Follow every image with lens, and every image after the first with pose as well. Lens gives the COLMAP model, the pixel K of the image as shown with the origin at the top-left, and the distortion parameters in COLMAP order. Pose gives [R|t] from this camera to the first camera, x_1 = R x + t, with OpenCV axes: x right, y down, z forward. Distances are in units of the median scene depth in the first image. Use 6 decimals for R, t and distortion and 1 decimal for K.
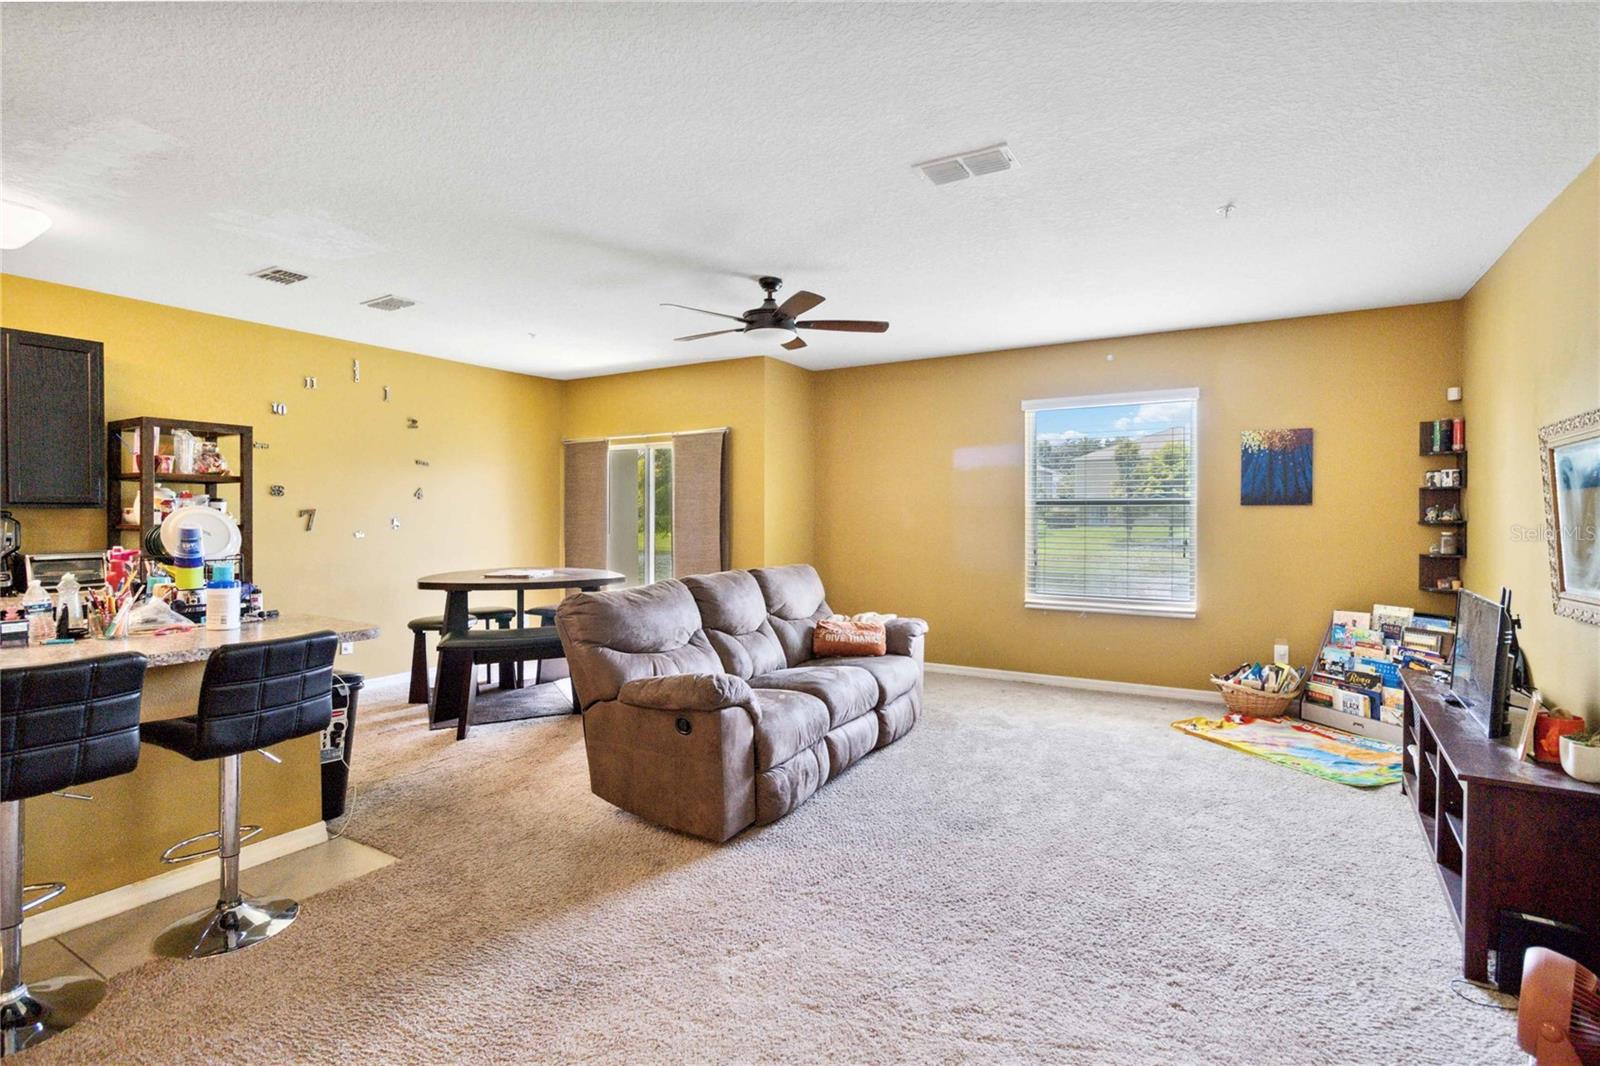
lens RADIAL K [[776.8, 0, 795.7], [0, 776.8, 520.2], [0, 0, 1]] dist [-0.000597, -0.002886]
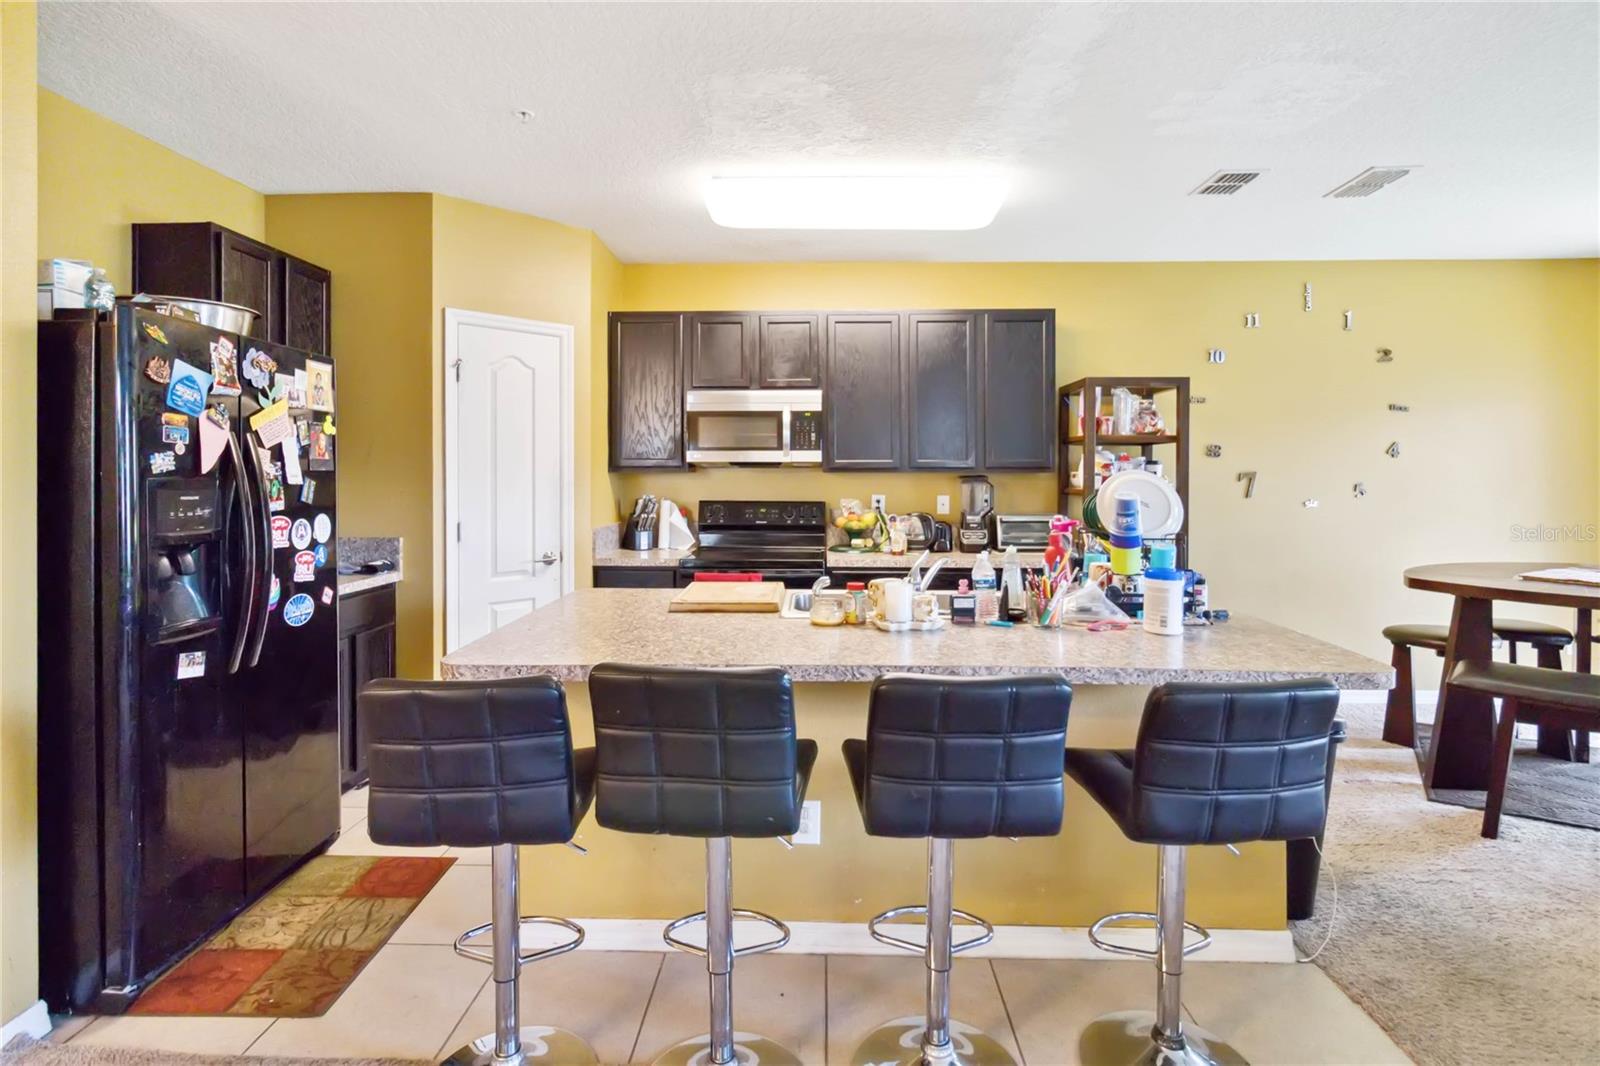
lens RADIAL K [[776.8, 0, 798.7], [0, 776.8, 478.5], [0, 0, 1]] dist [-0.000597, -0.002886]
pose [[0.484990, 0.004347, -0.874509, -0.153170], [-0.006775, 0.999976, 0.001214, -0.005788], [0.874494, 0.005336, 0.485008, 0.197733]]
